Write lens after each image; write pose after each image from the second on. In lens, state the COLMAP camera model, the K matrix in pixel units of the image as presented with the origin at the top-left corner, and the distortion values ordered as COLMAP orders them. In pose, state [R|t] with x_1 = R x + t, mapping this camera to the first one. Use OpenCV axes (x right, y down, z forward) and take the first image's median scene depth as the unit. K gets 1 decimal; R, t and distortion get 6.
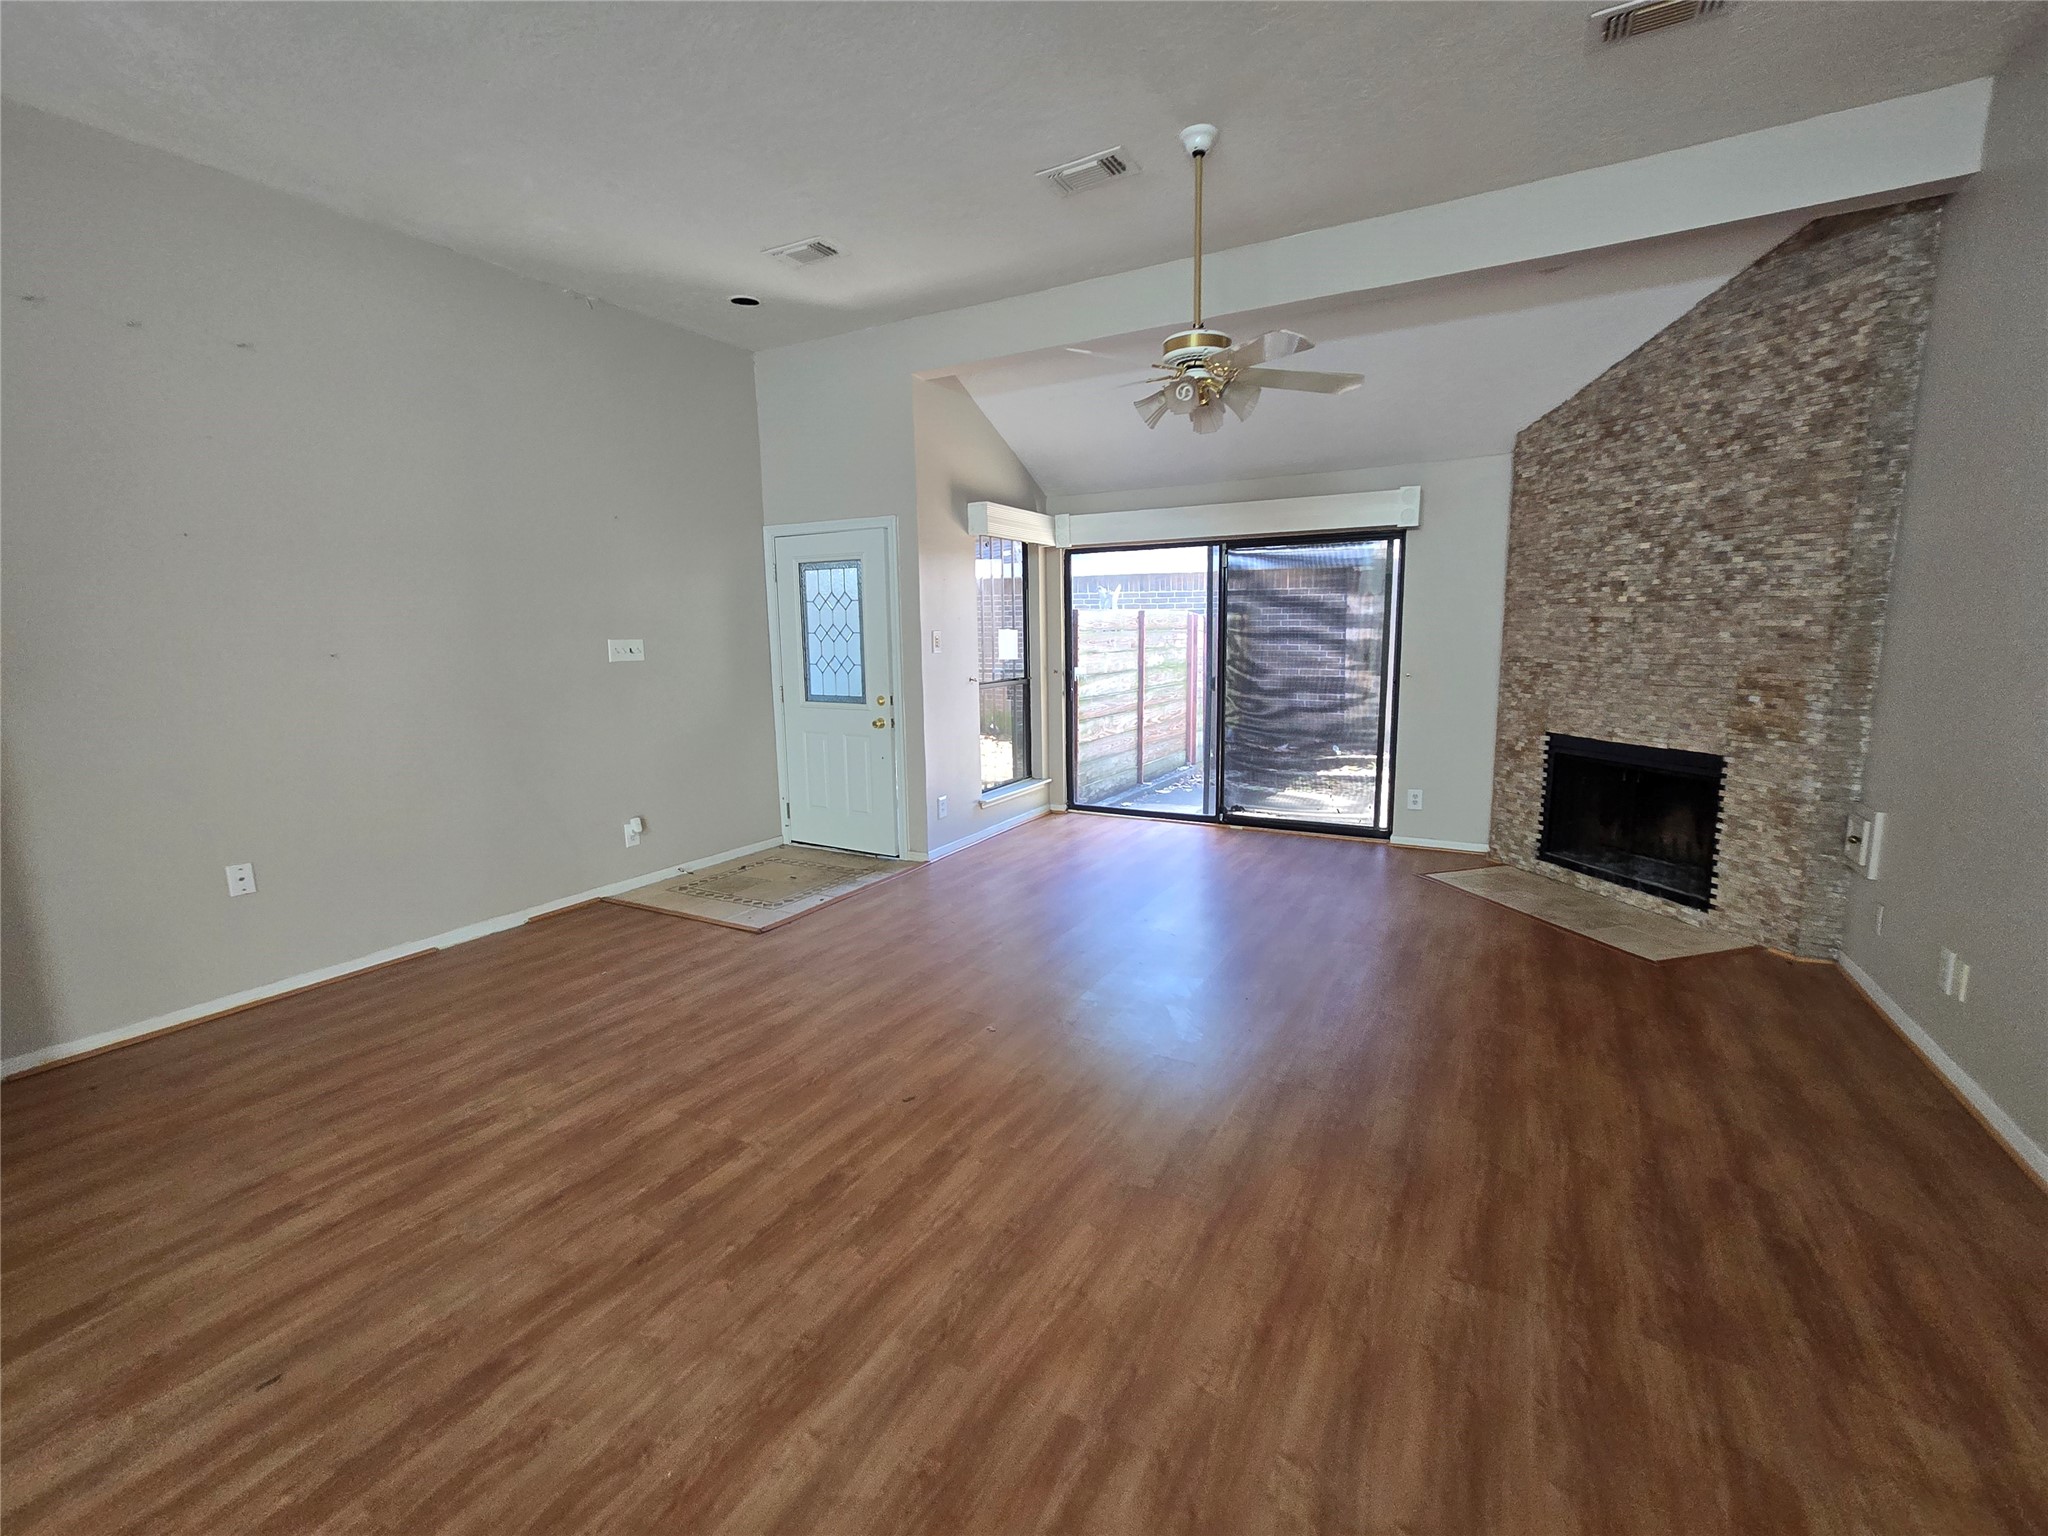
lens RADIAL K [[896.3, 0, 1030.4], [0, 896.3, 767.2], [0, 0, 1]] dist [-0.005168, 0.006161]
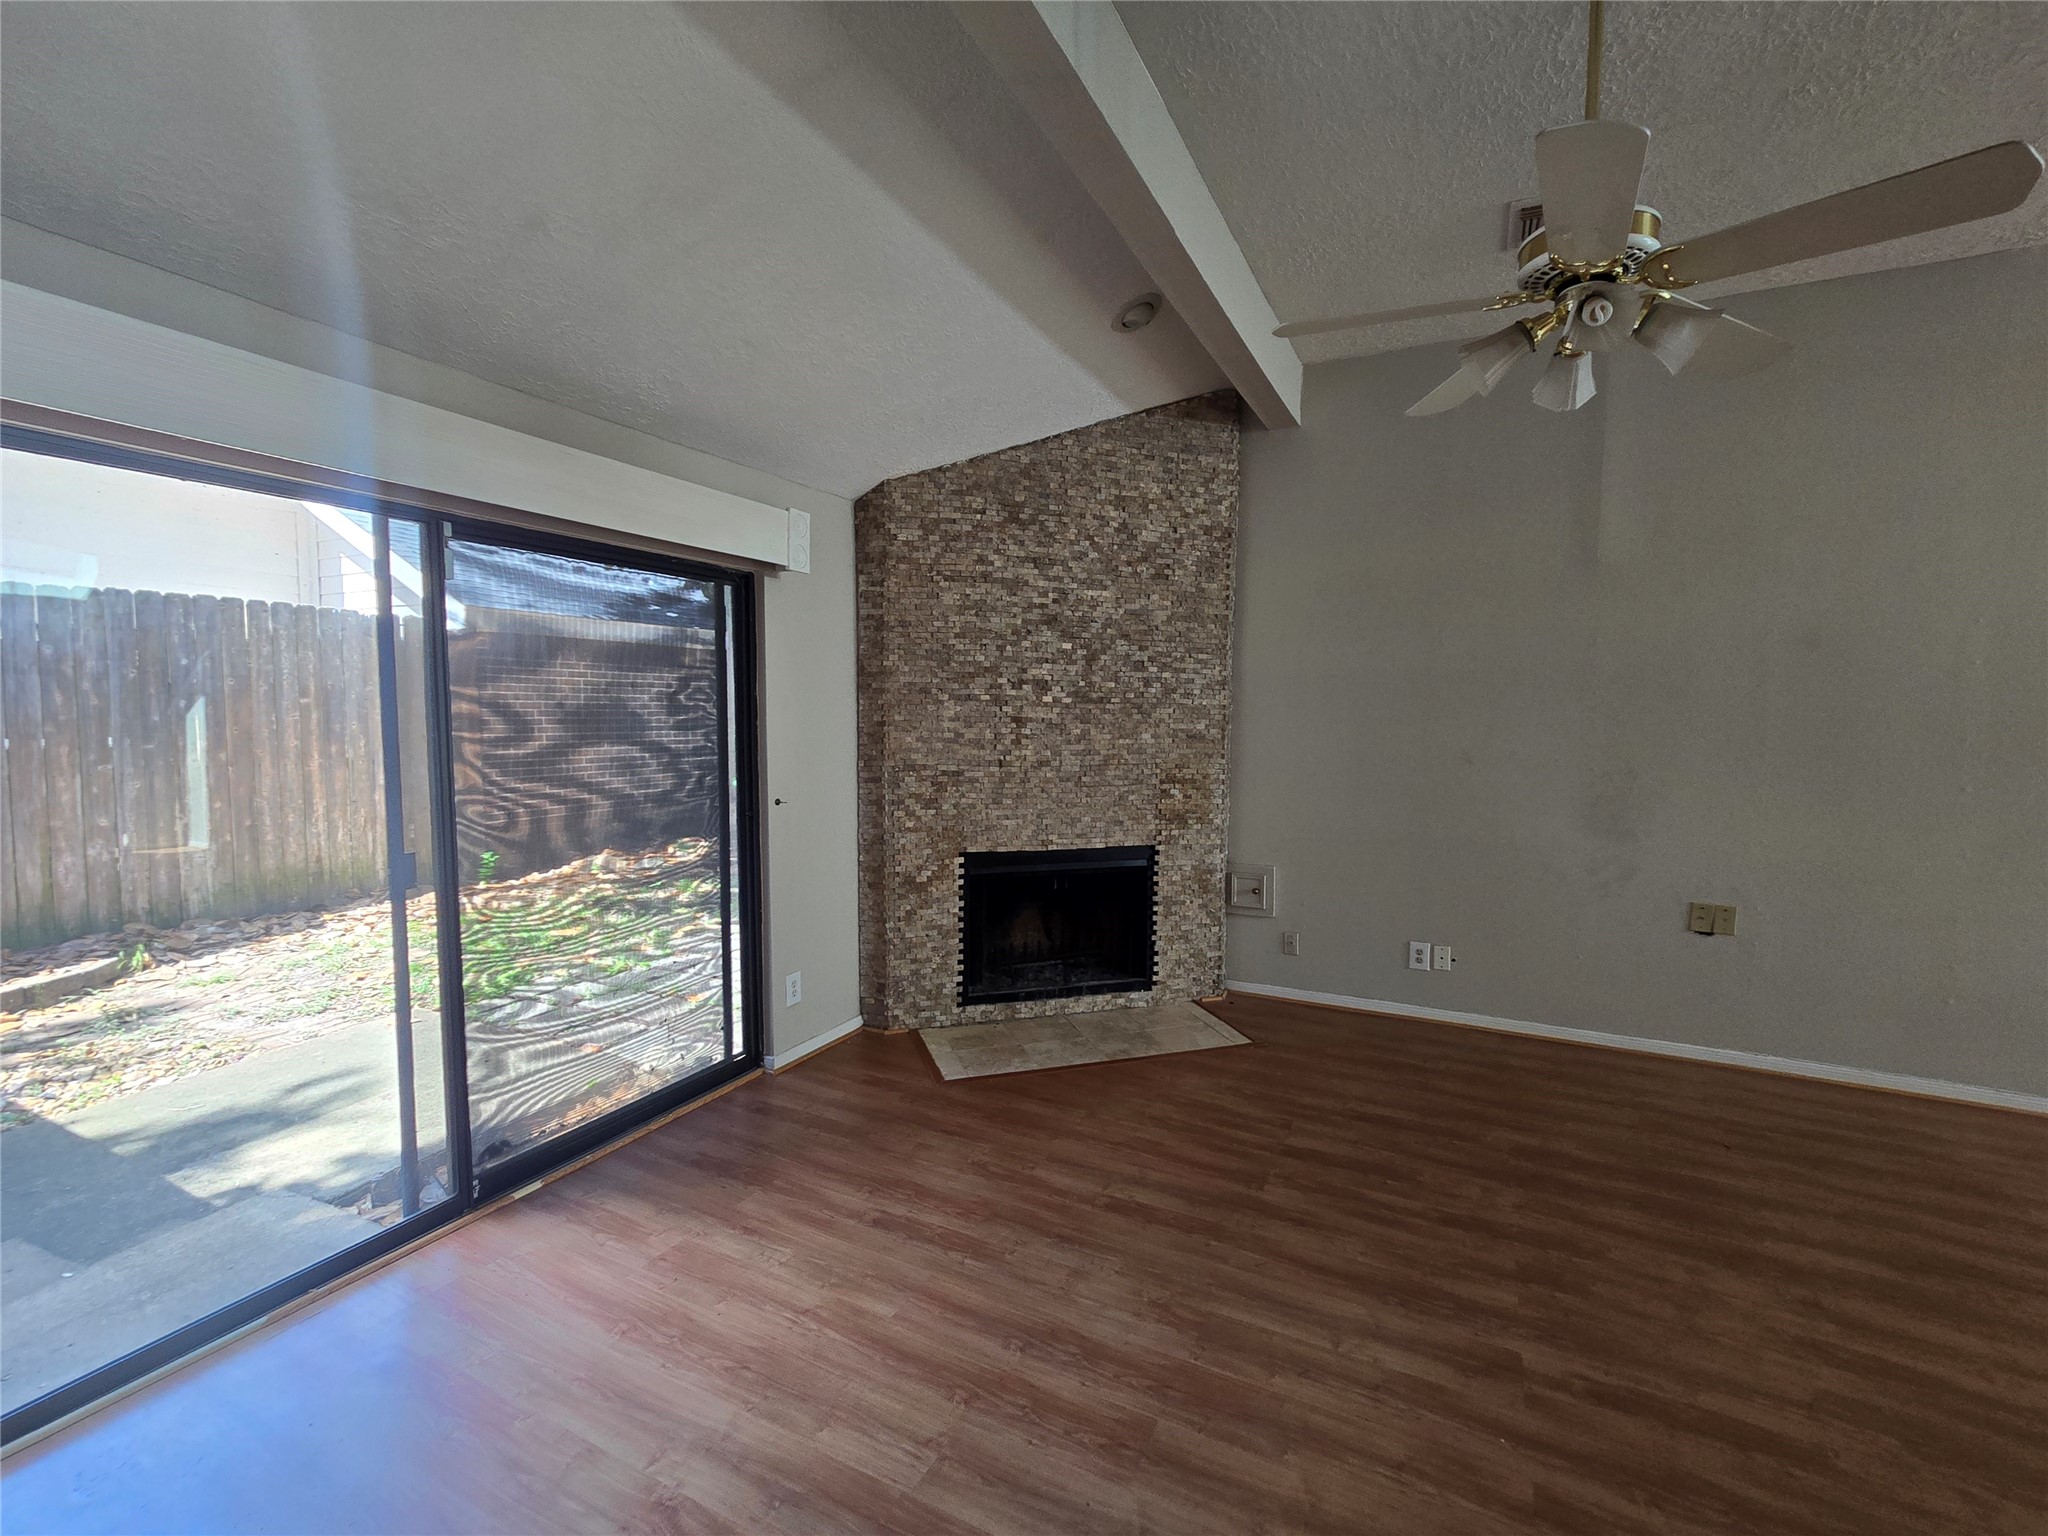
lens RADIAL K [[888.5, 0, 1032.1], [0, 888.5, 771.8], [0, 0, 1]] dist [-0.003871, 0.005927]
pose [[-0.047945, -0.051206, 0.997537, -0.285930], [0.145398, 0.987690, 0.057689, -0.175504], [-0.988211, 0.147805, -0.039909, 1.109057]]
